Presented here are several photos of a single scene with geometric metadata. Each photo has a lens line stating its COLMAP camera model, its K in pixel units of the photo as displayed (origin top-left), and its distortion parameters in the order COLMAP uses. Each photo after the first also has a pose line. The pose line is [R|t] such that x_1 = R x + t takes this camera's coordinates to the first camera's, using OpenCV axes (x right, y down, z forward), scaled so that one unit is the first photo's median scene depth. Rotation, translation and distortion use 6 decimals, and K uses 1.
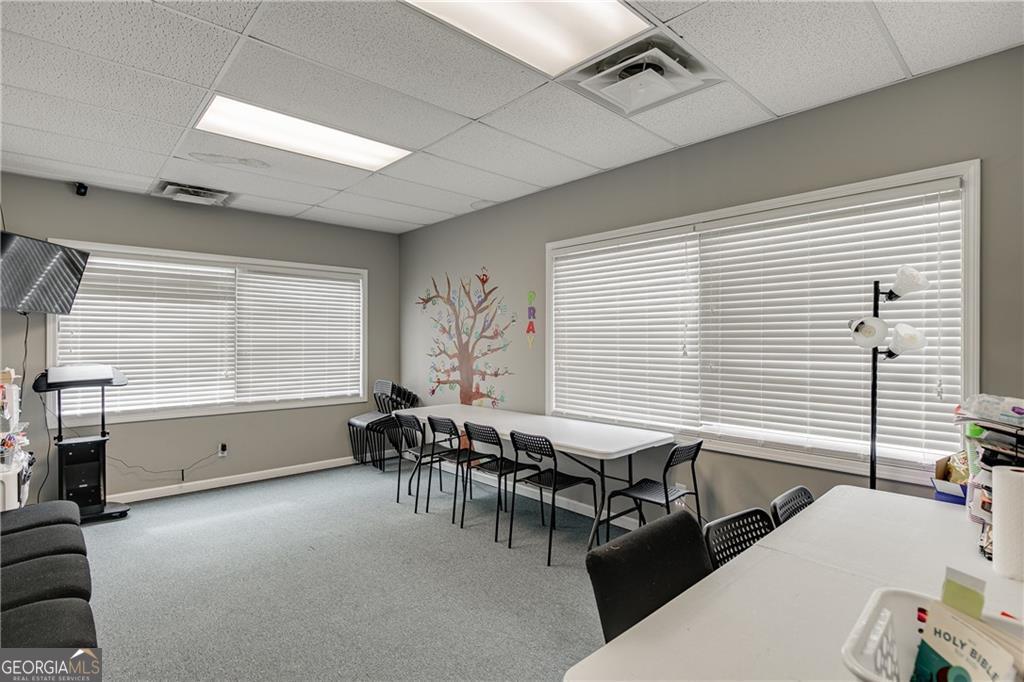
lens RADIAL K [[504.1, 0, 514.6], [0, 504.1, 343.3], [0, 0, 1]] dist [-0.017383, -0.000363]
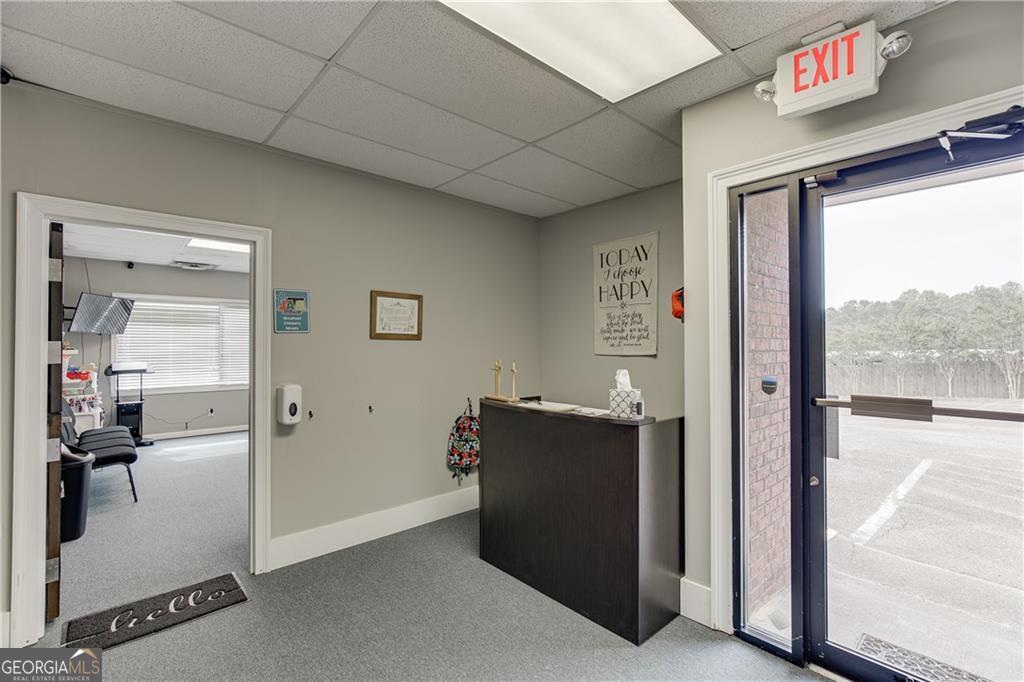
lens RADIAL K [[461.2, 0, 508.2], [0, 461.2, 341.0], [0, 0, 1]] dist [-0.014606, 0.003427]
pose [[0.999810, -0.004221, -0.019043, 0.542033], [0.003909, 0.999858, -0.016387, 0.000209], [0.019110, 0.016310, 0.999684, -0.643292]]
